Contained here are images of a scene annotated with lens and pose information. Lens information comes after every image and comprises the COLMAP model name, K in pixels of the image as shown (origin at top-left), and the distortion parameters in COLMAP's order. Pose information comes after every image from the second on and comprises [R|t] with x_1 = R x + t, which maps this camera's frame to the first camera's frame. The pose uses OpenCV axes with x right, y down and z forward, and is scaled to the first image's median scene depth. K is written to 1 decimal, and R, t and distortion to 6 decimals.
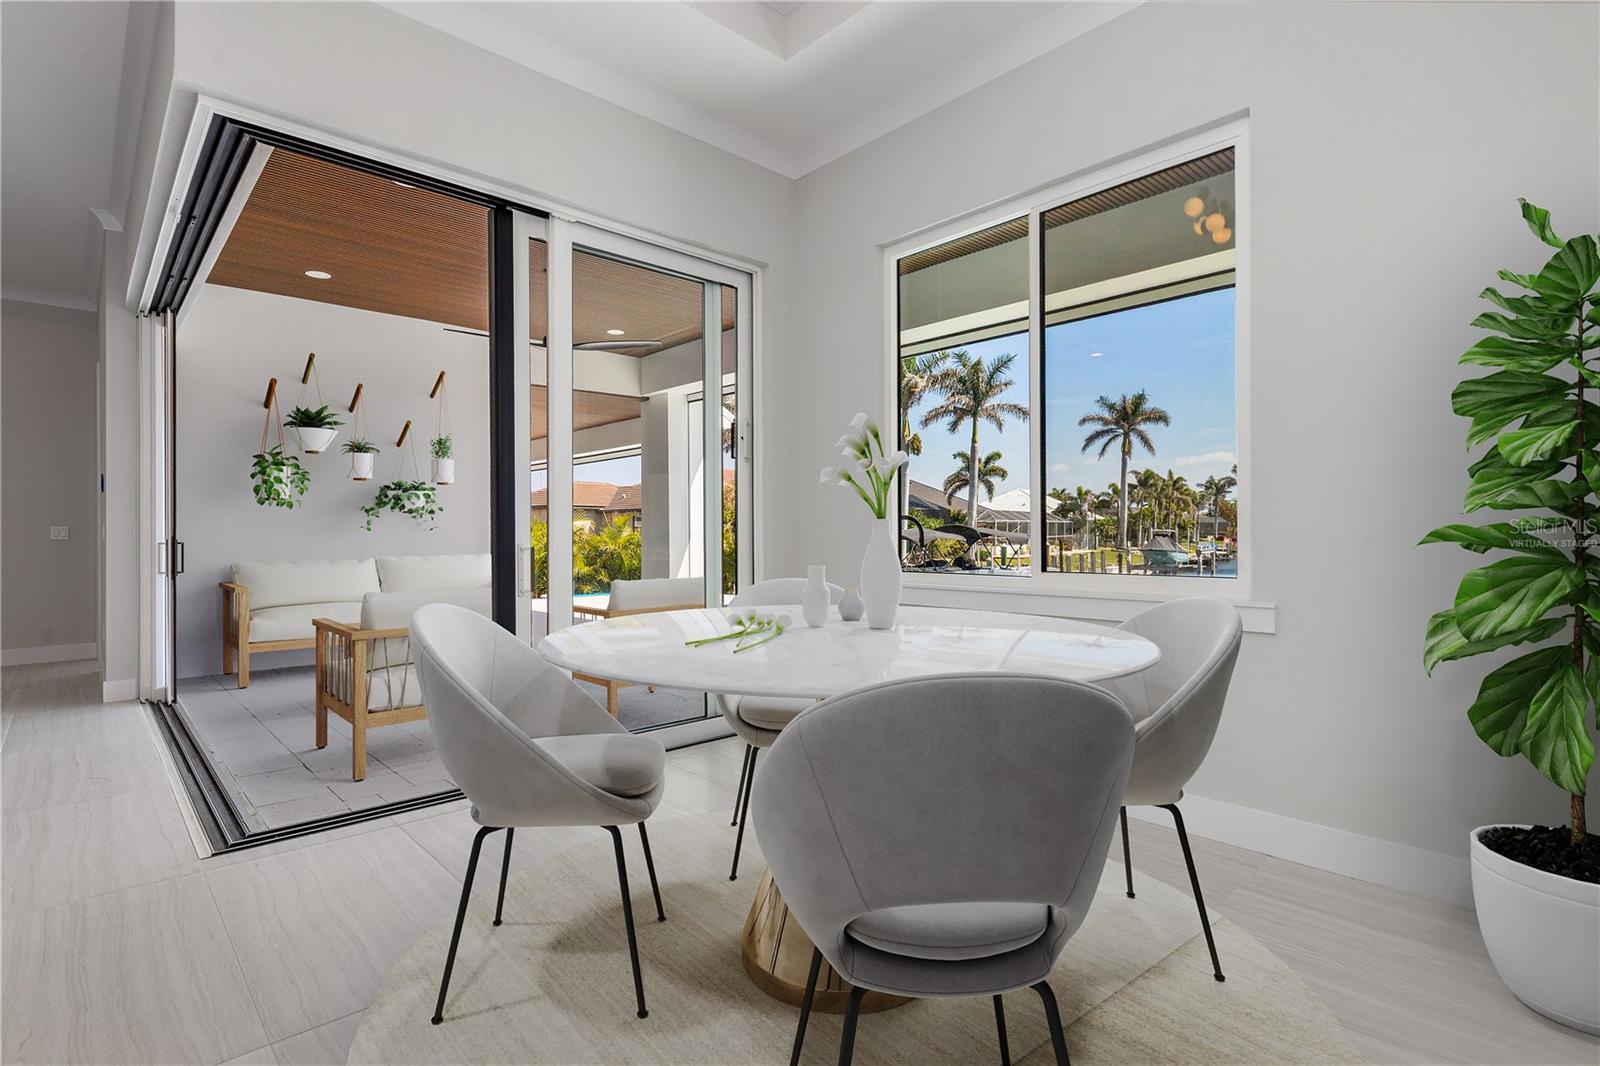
lens RADIAL K [[786.4, 0, 787.8], [0, 786.4, 526.3], [0, 0, 1]] dist [0.014245, -0.006369]
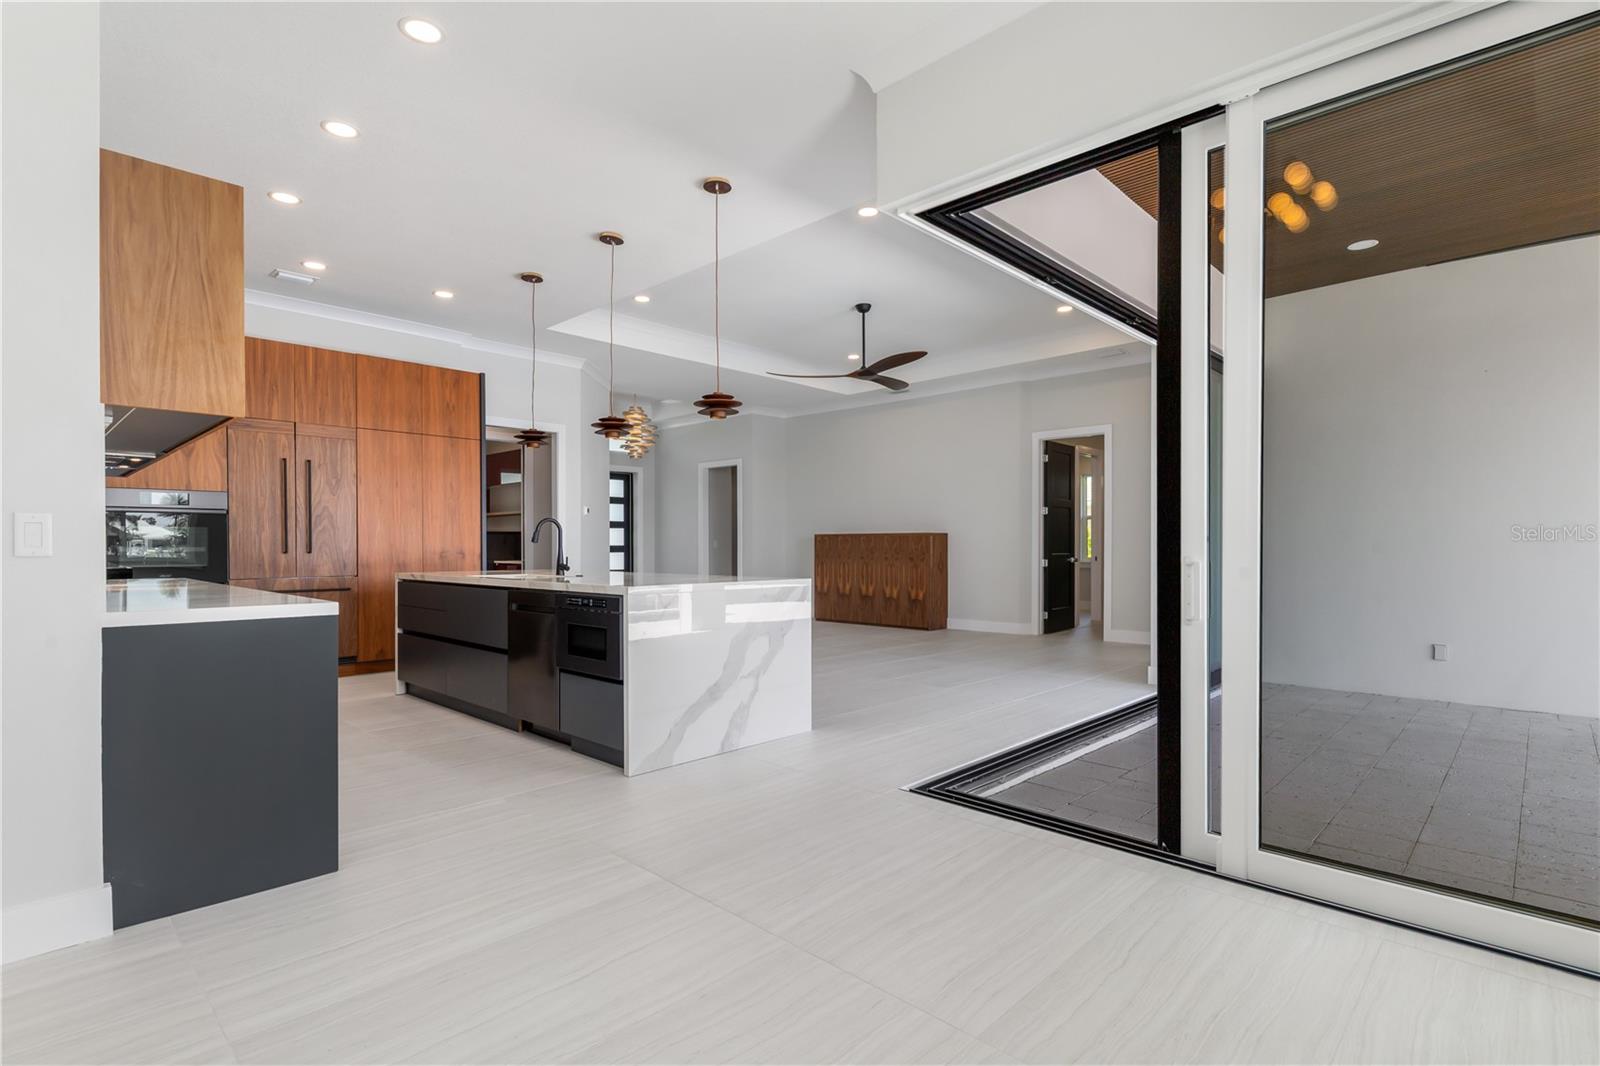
lens RADIAL K [[786.4, 0, 796.6], [0, 786.4, 544.8], [0, 0, 1]] dist [0.014245, -0.006369]
pose [[0.031623, 0.004046, -0.999492, 0.033263], [0.008414, 0.999955, 0.004314, 0.000301], [0.999464, -0.008546, 0.031588, 0.046237]]
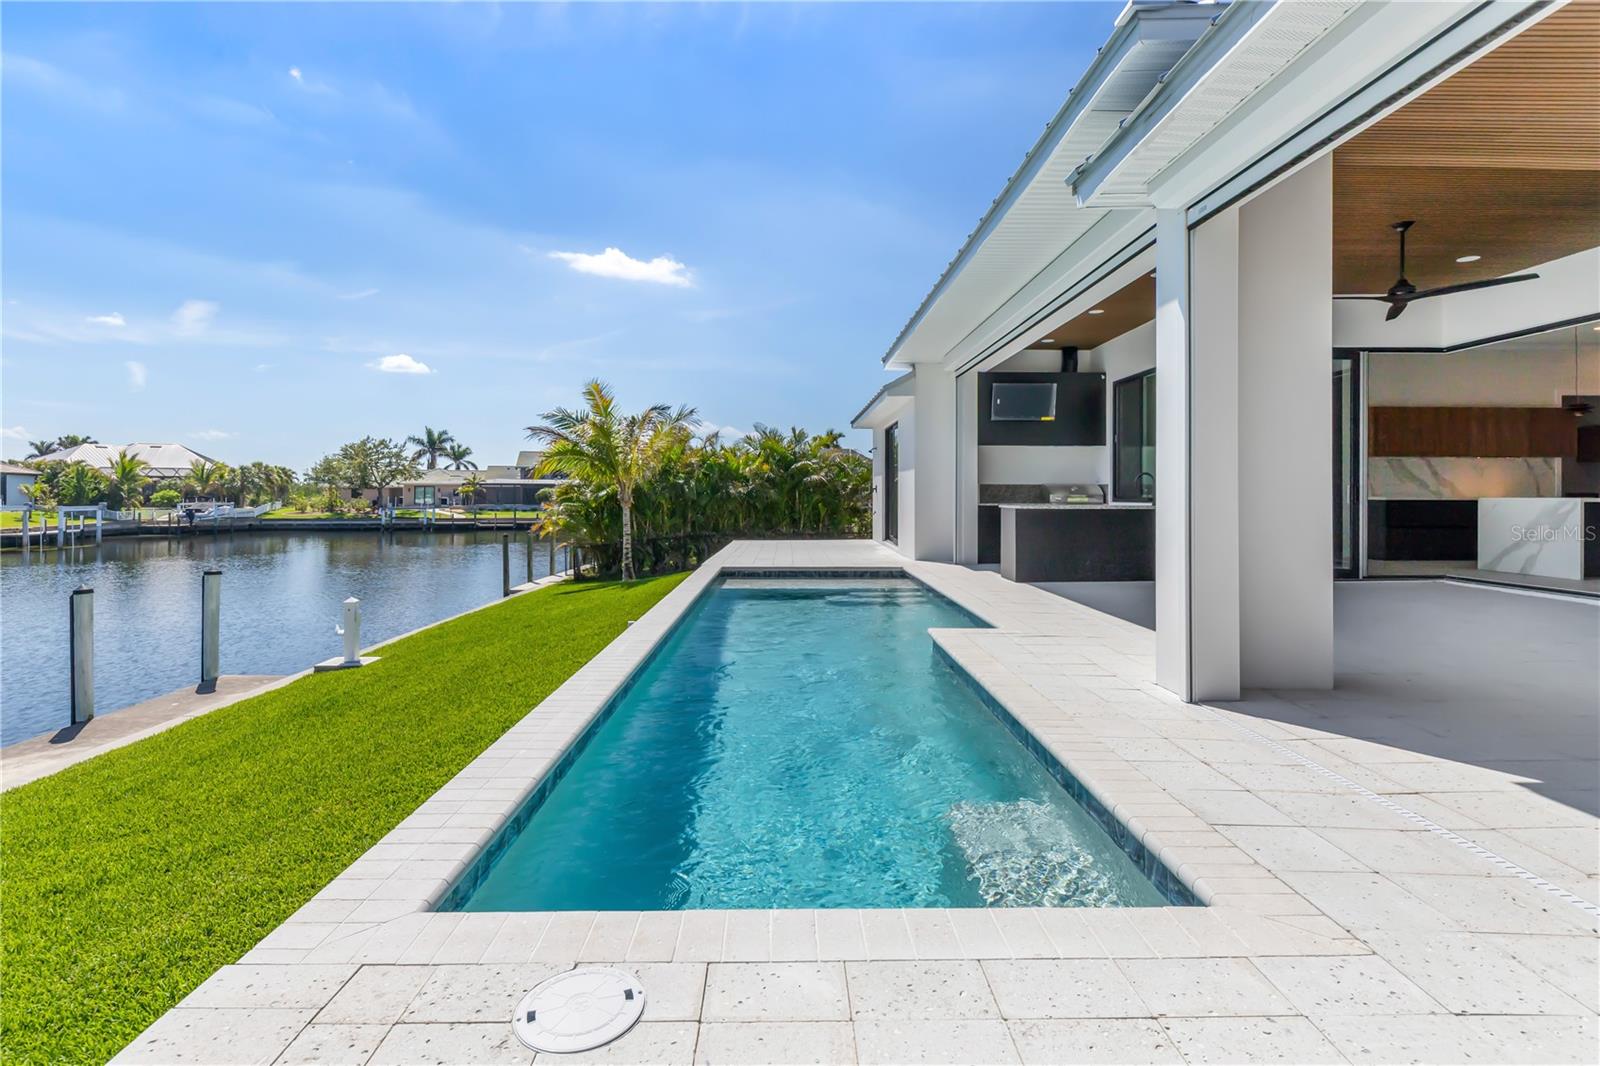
lens RADIAL K [[786.4, 0, 793.4], [0, 786.4, 499.4], [0, 0, 1]] dist [0.014245, -0.006369]
pose [[-0.723496, 0.002627, 0.690323, -0.038319], [-0.001419, 0.999985, -0.005292, 0.005074], [-0.690327, -0.004808, -0.723482, 0.250081]]
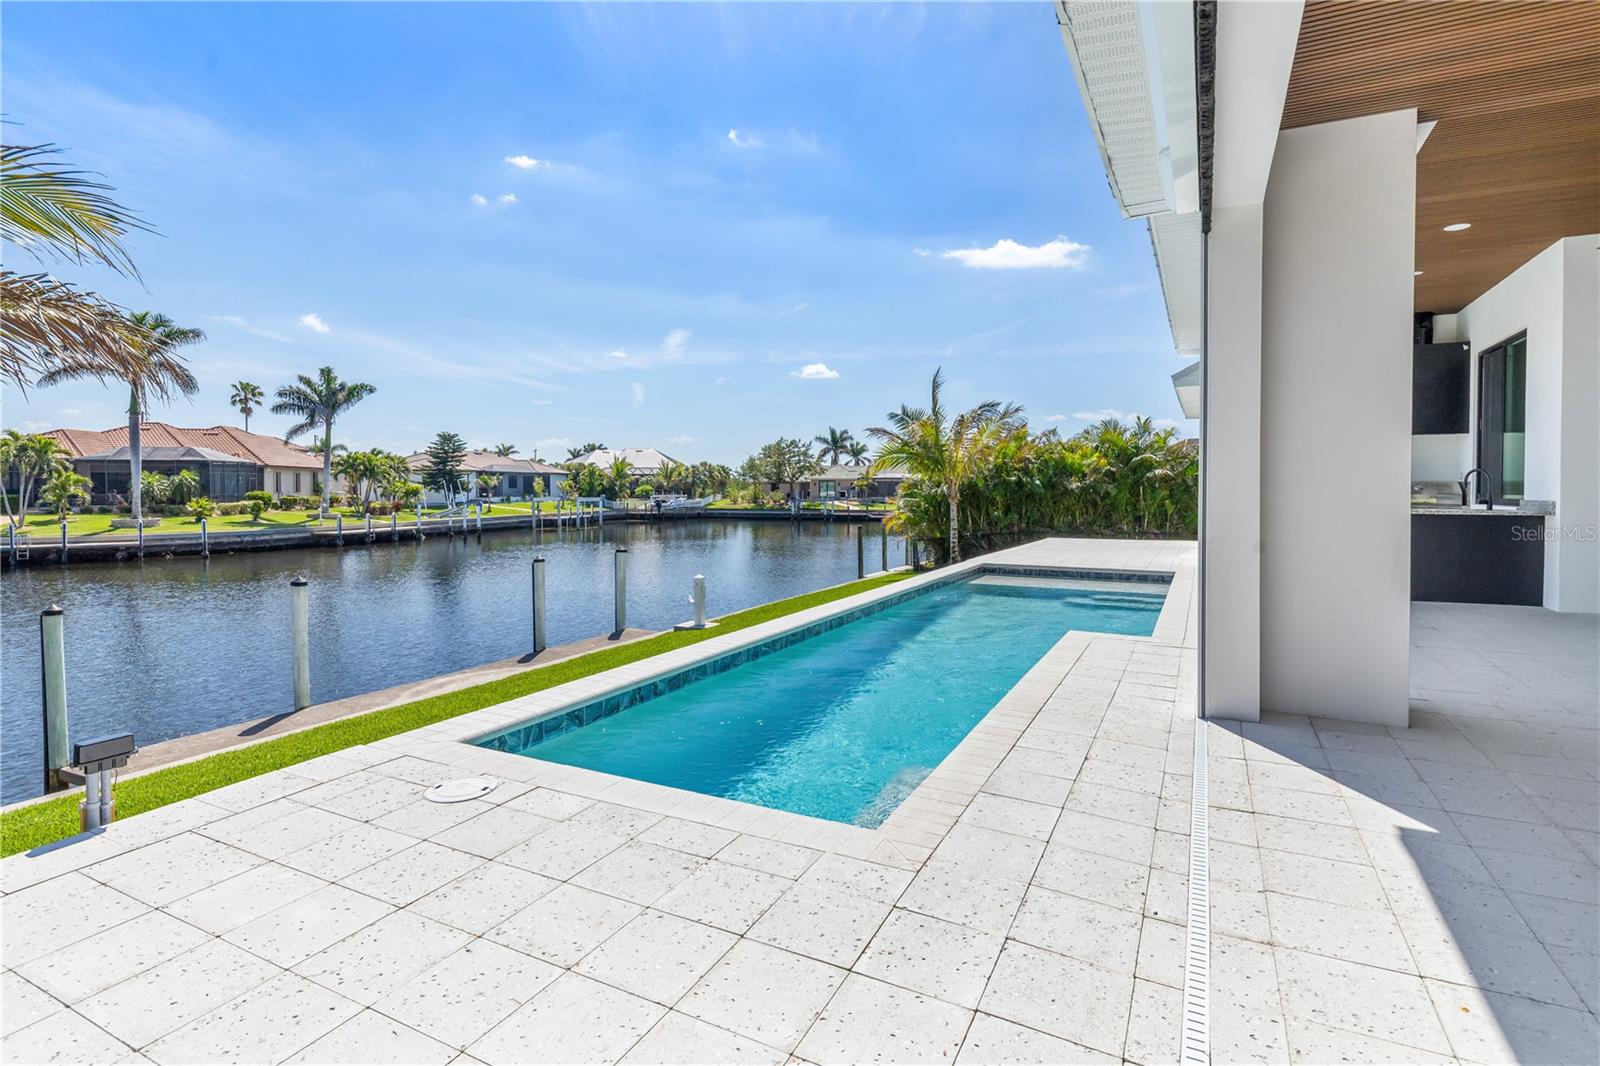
lens RADIAL K [[786.4, 0, 790.7], [0, 786.4, 496.5], [0, 0, 1]] dist [0.014245, -0.006369]
pose [[-0.306970, -0.003183, 0.951714, -0.067671], [-0.004602, 0.999988, 0.001860, 0.003548], [-0.951708, -0.003809, -0.306981, 0.231652]]
